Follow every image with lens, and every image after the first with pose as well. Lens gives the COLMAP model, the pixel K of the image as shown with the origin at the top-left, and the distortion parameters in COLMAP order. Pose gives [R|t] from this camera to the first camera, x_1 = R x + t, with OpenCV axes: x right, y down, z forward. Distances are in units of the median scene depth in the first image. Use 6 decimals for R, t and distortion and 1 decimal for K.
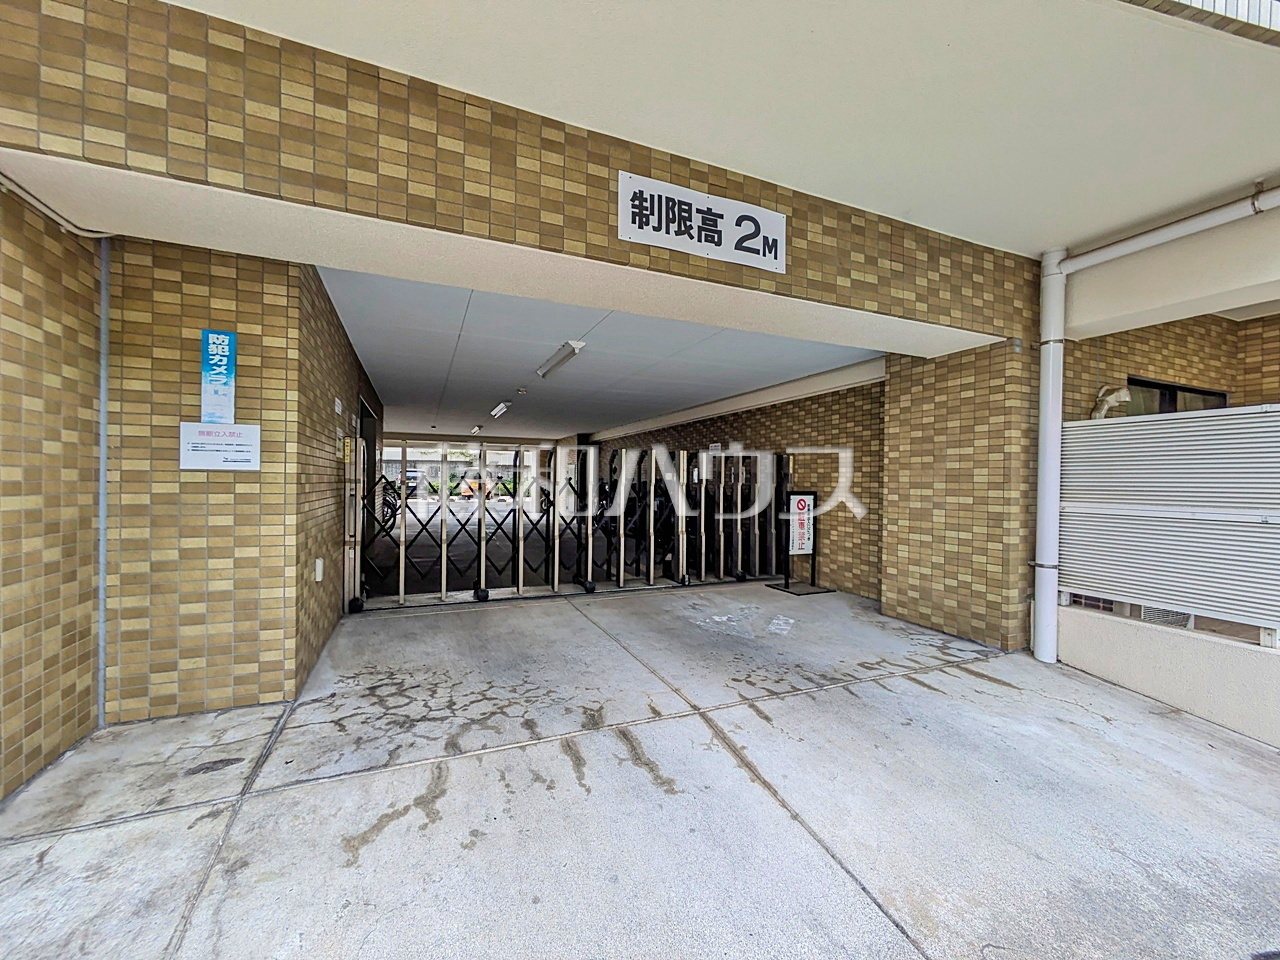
lens RADIAL K [[505.1, 0, 637.4], [0, 505.1, 484.8], [0, 0, 1]] dist [-0.002756, -0.000259]
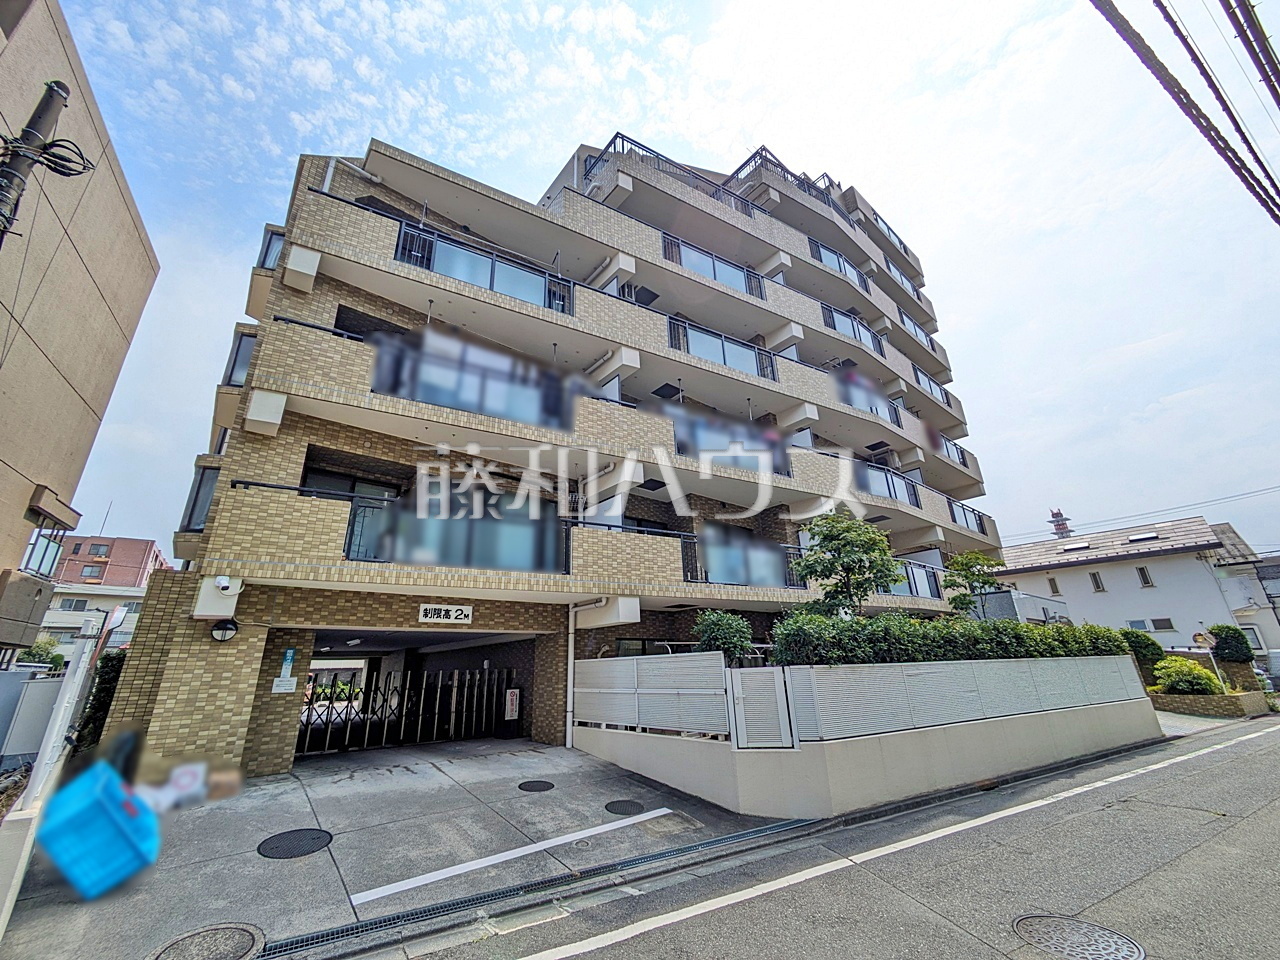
lens RADIAL K [[505.1, 0, 637.4], [0, 505.1, 484.8], [0, 0, 1]] dist [-0.002756, -0.000259]
pose [[0.960832, 0.054474, 0.271725, 0.430594], [0.046167, 0.935328, -0.350757, -0.037185], [-0.273260, 0.349563, 0.896178, -3.041212]]
